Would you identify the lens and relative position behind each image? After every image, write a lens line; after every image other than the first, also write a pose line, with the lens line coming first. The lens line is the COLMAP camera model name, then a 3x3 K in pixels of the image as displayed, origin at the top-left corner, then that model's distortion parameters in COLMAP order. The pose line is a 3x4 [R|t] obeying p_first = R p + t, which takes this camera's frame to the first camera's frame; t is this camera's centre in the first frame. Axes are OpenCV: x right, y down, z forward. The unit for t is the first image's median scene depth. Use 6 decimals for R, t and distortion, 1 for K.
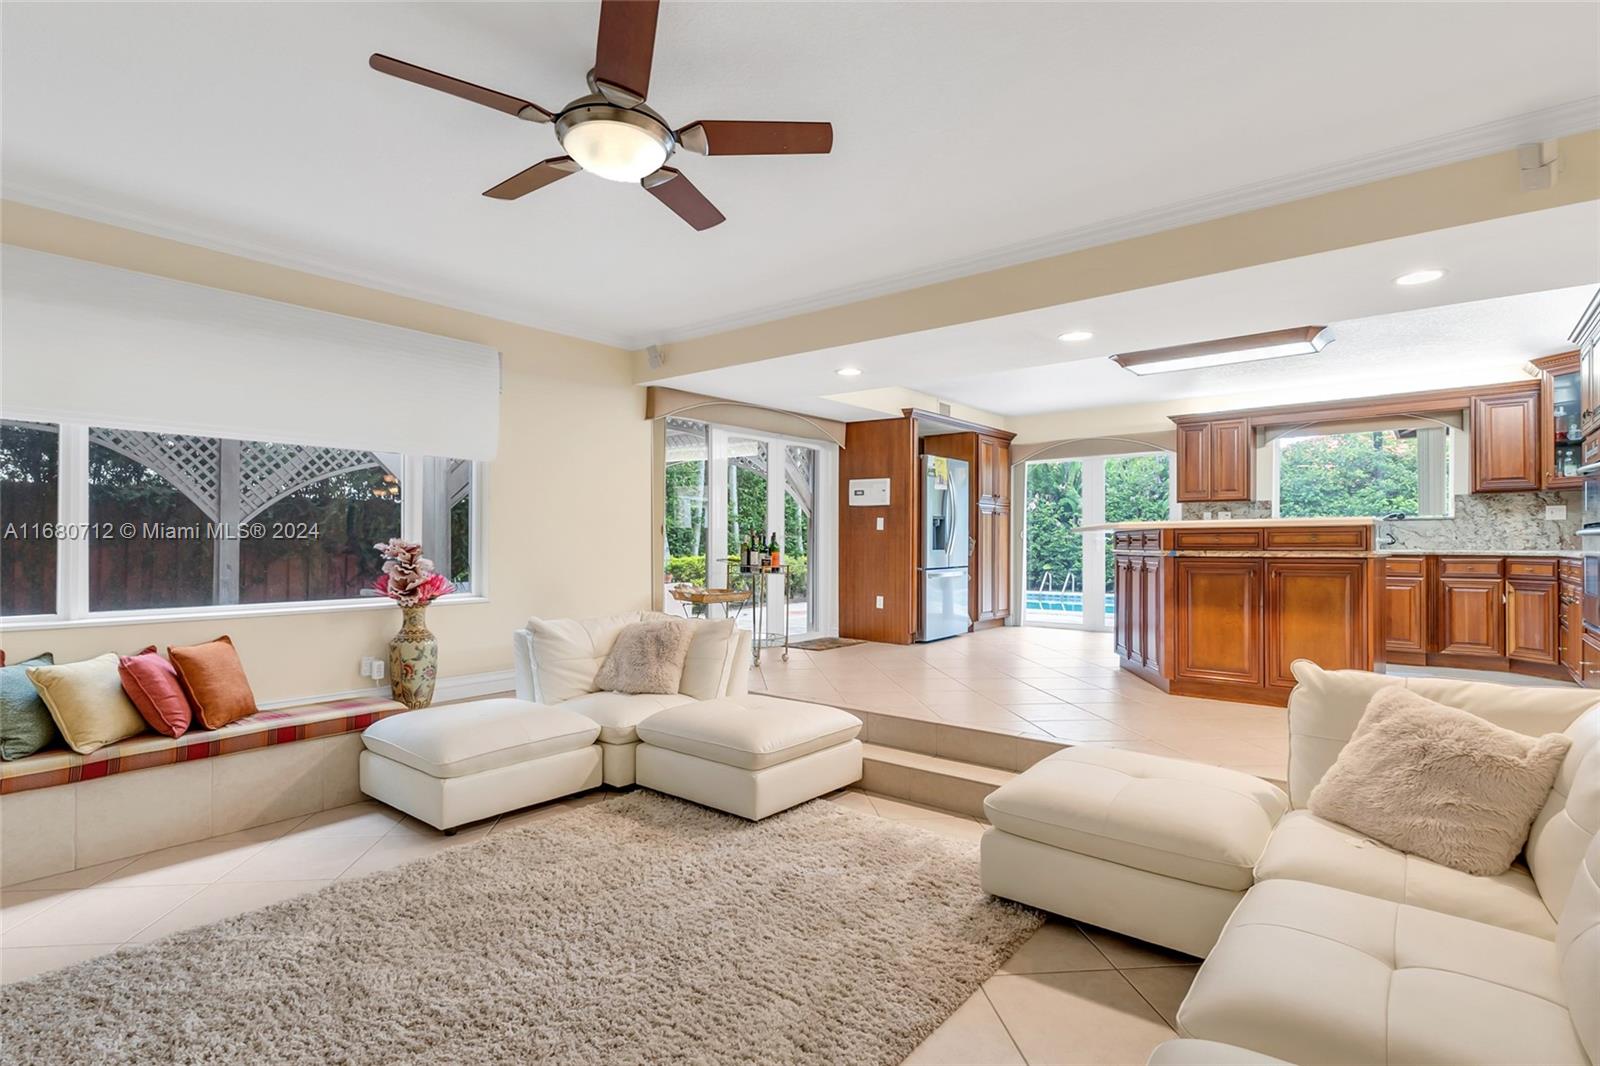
lens RADIAL K [[769.2, 0, 807.8], [0, 769.2, 537.0], [0, 0, 1]] dist [-0.013947, -0.000559]
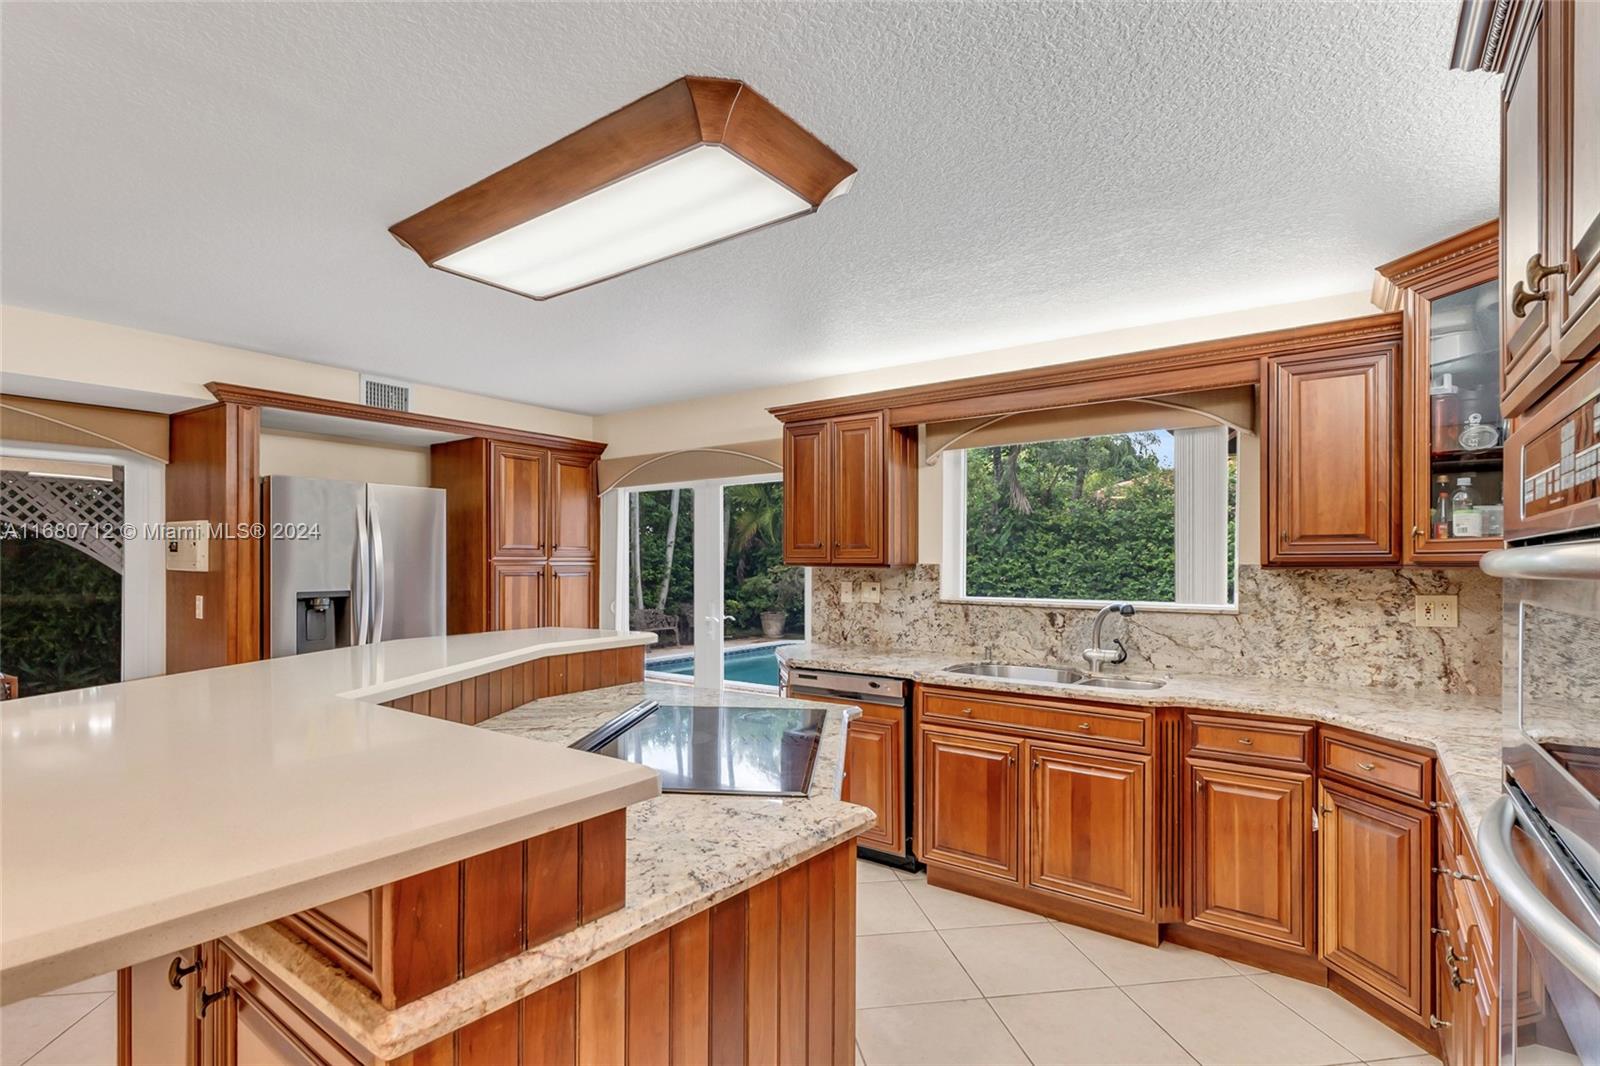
lens RADIAL K [[769.2, 0, 782.8], [0, 769.2, 559.2], [0, 0, 1]] dist [-0.013947, -0.000559]
pose [[0.998639, 0.003096, 0.052062, 0.572742], [-0.003103, 0.999995, 0.000047, -0.062717], [-0.052061, -0.000208, 0.998644, 0.565798]]
